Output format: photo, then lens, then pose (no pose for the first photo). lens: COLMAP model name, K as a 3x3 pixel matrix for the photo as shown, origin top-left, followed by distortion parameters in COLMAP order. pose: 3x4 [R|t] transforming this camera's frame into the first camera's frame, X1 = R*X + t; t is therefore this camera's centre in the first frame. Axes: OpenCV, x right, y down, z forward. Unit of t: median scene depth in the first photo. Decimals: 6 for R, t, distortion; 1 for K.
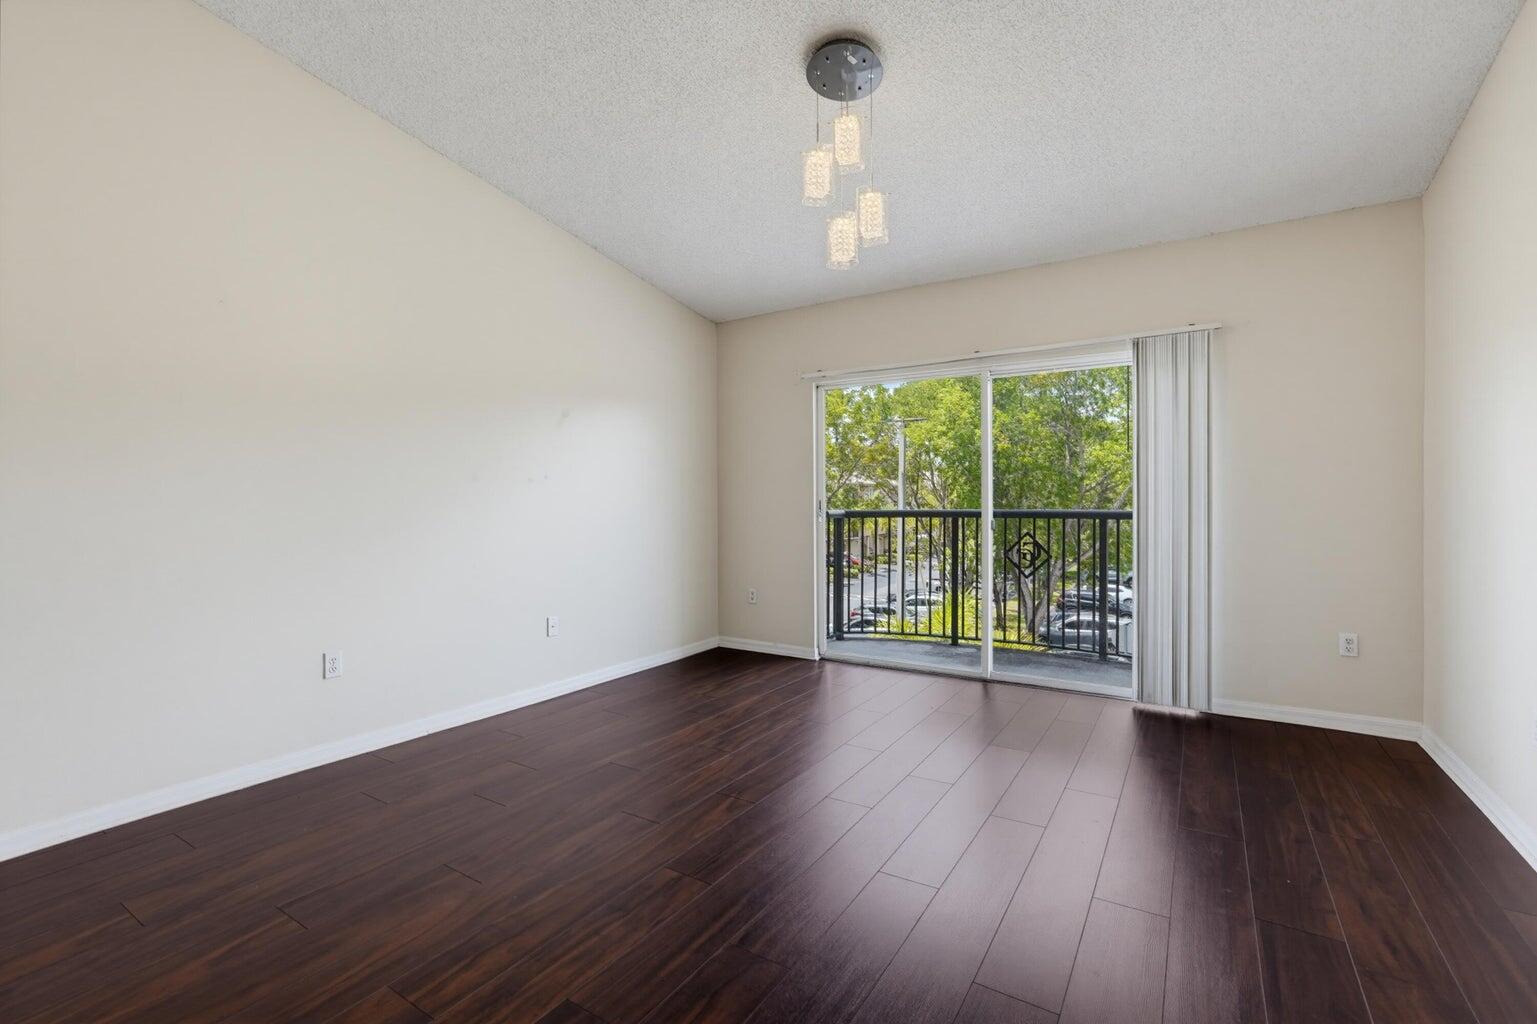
lens RADIAL K [[686.5, 0, 732.7], [0, 686.5, 505.6], [0, 0, 1]] dist [-0.039542, 0.000009]
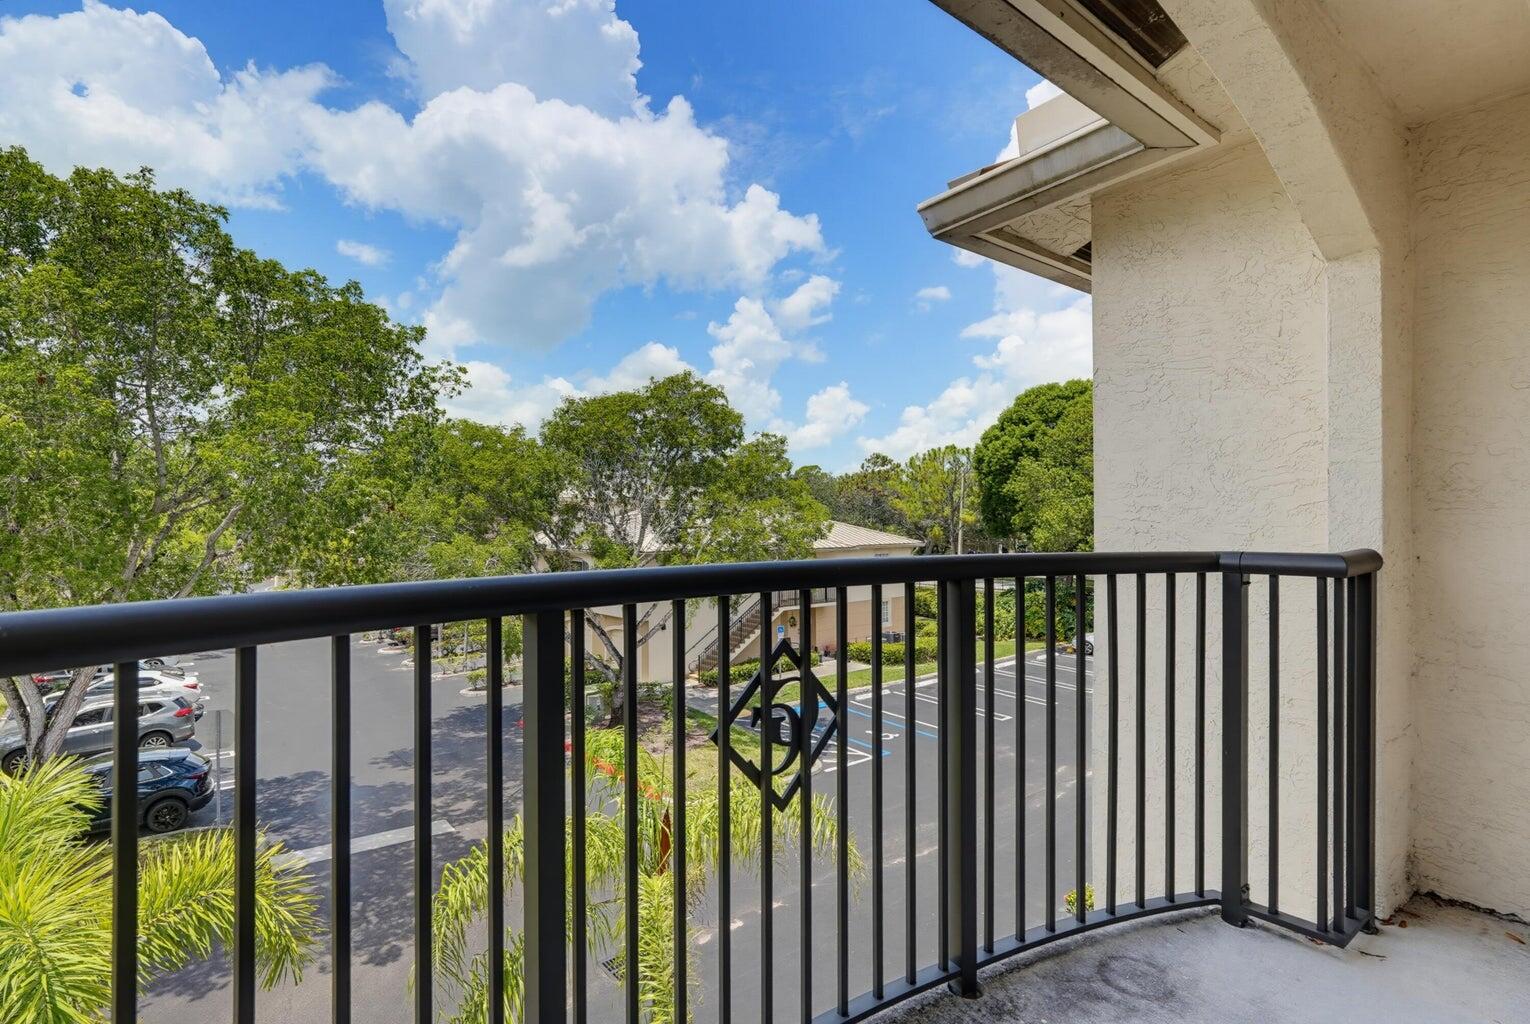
lens RADIAL K [[740.6, 0, 762.1], [0, 740.6, 528.5], [0, 0, 1]] dist [0.001109, 0.000182]
pose [[0.317302, -0.001573, 0.948323, 0.152647], [0.006975, 0.999975, -0.000676, -0.007947], [-0.948299, 0.006829, 0.317306, 0.976156]]
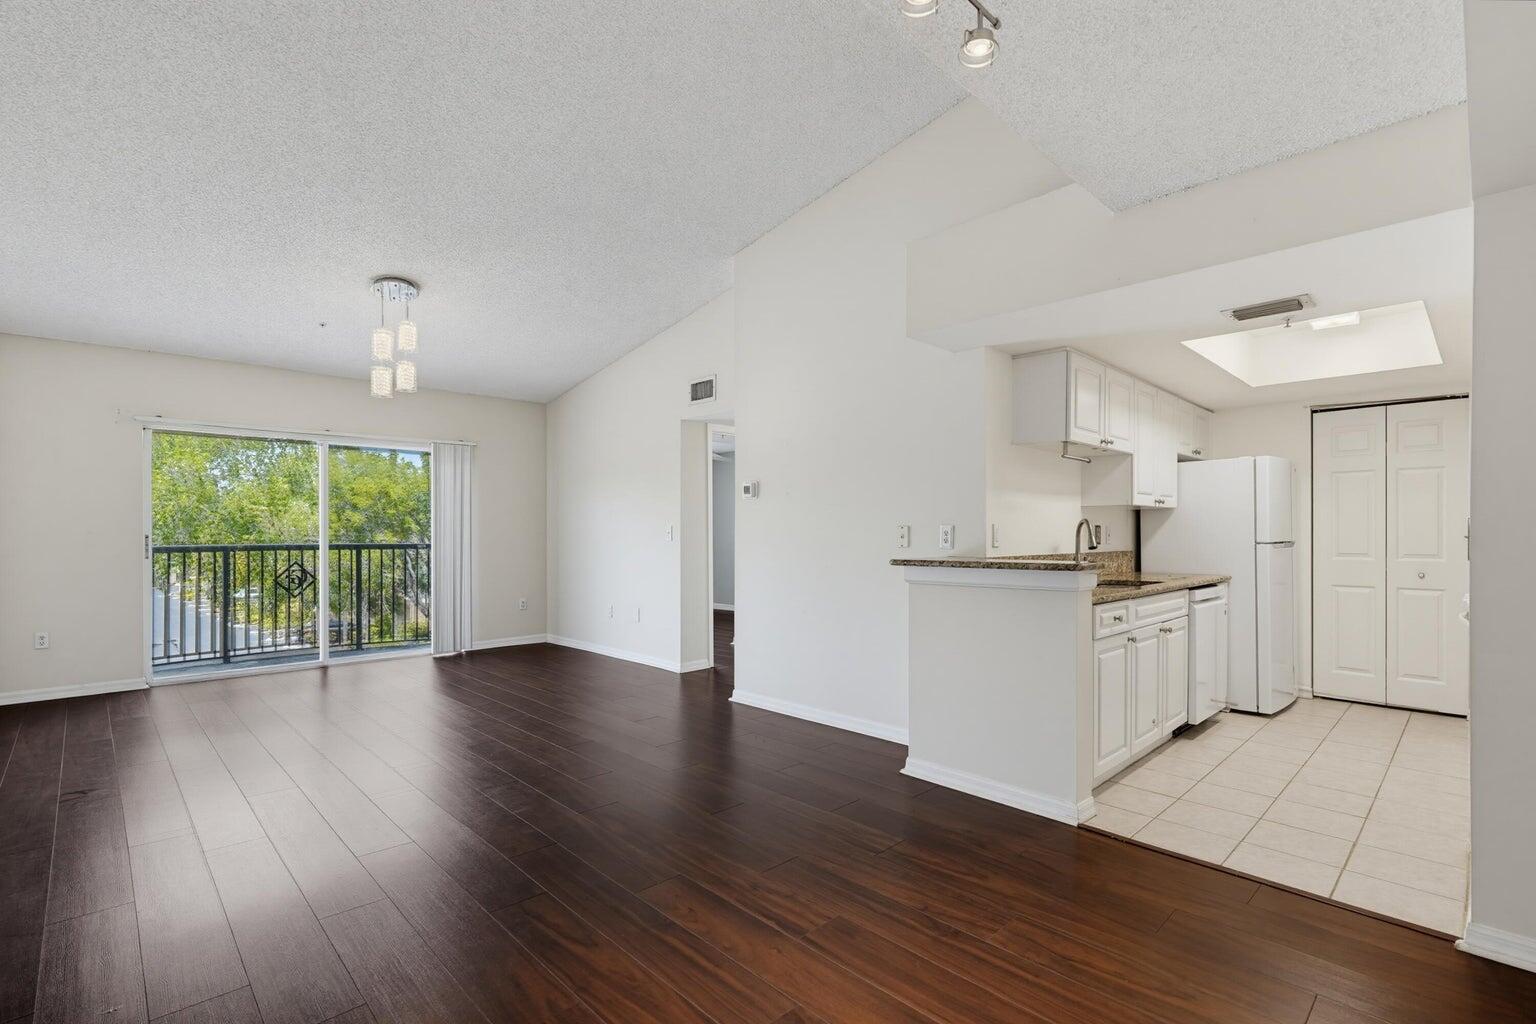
lens RADIAL K [[709.3, 0, 788.9], [0, 709.3, 539.2], [0, 0, 1]] dist [0.002068, 0.000729]
pose [[0.198099, -0.004192, 0.980173, -0.740104], [0.009876, 0.999949, 0.002281, 0.003022], [-0.980132, 0.009228, 0.198130, -0.185632]]
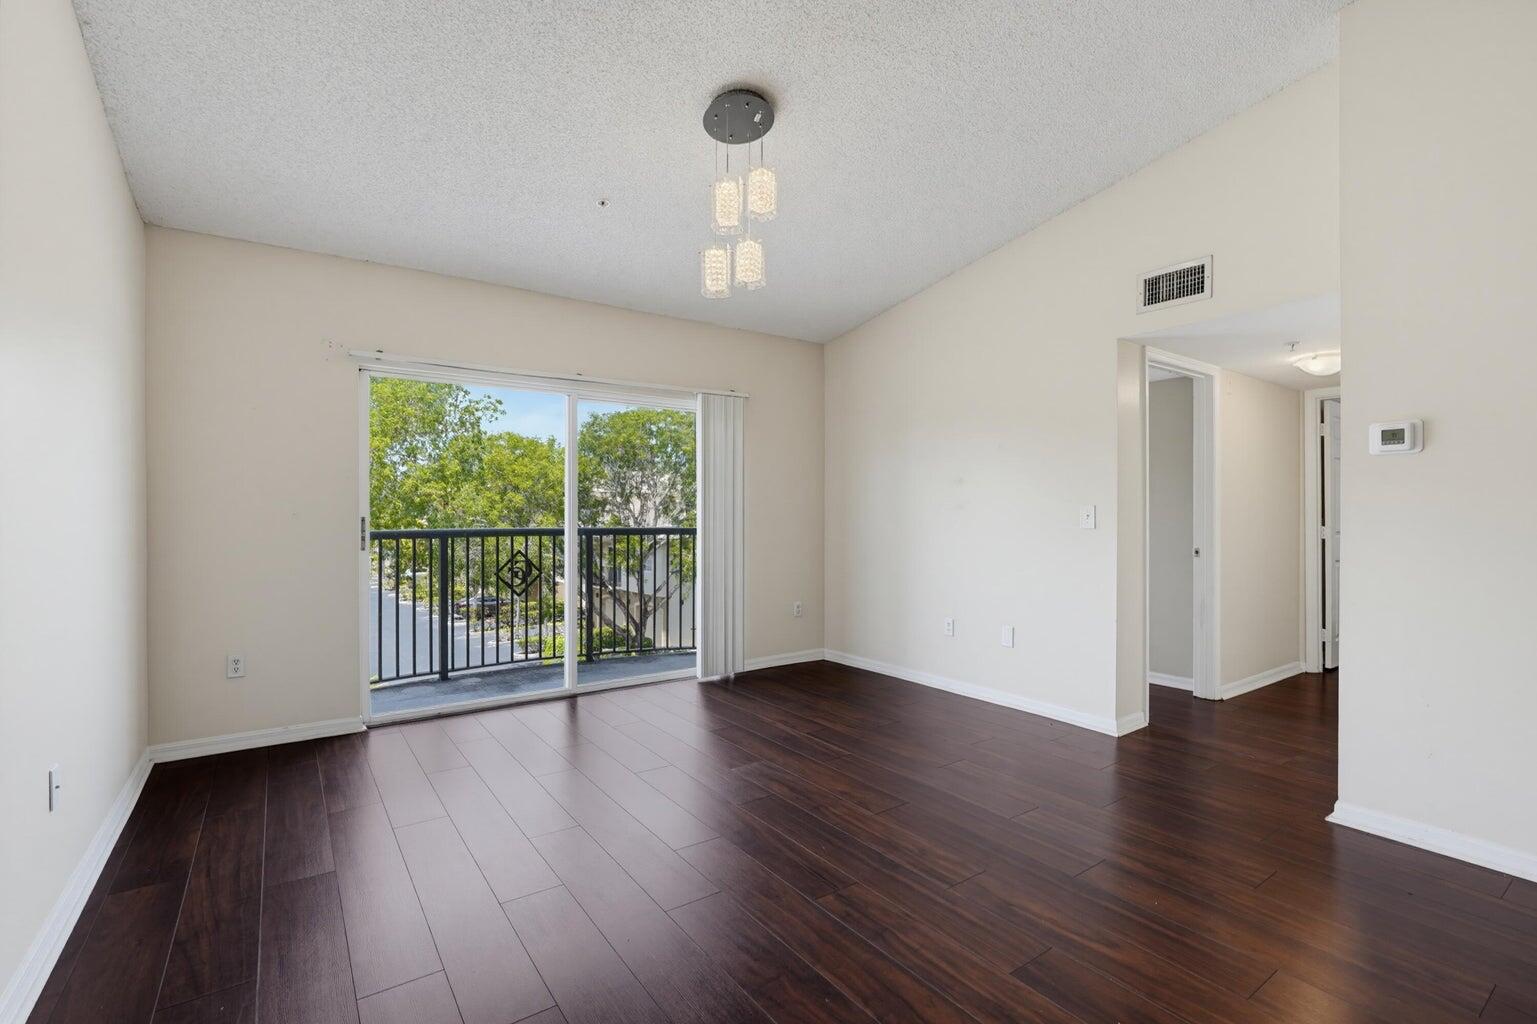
lens RADIAL K [[700.0, 0, 797.2], [0, 700.0, 521.9], [0, 0, 1]] dist [-0.005286, -0.000026]
pose [[0.332936, -0.004199, 0.942940, -0.436368], [0.006036, 0.999979, 0.002321, -0.003795], [-0.942930, 0.004919, 0.332955, 0.284693]]
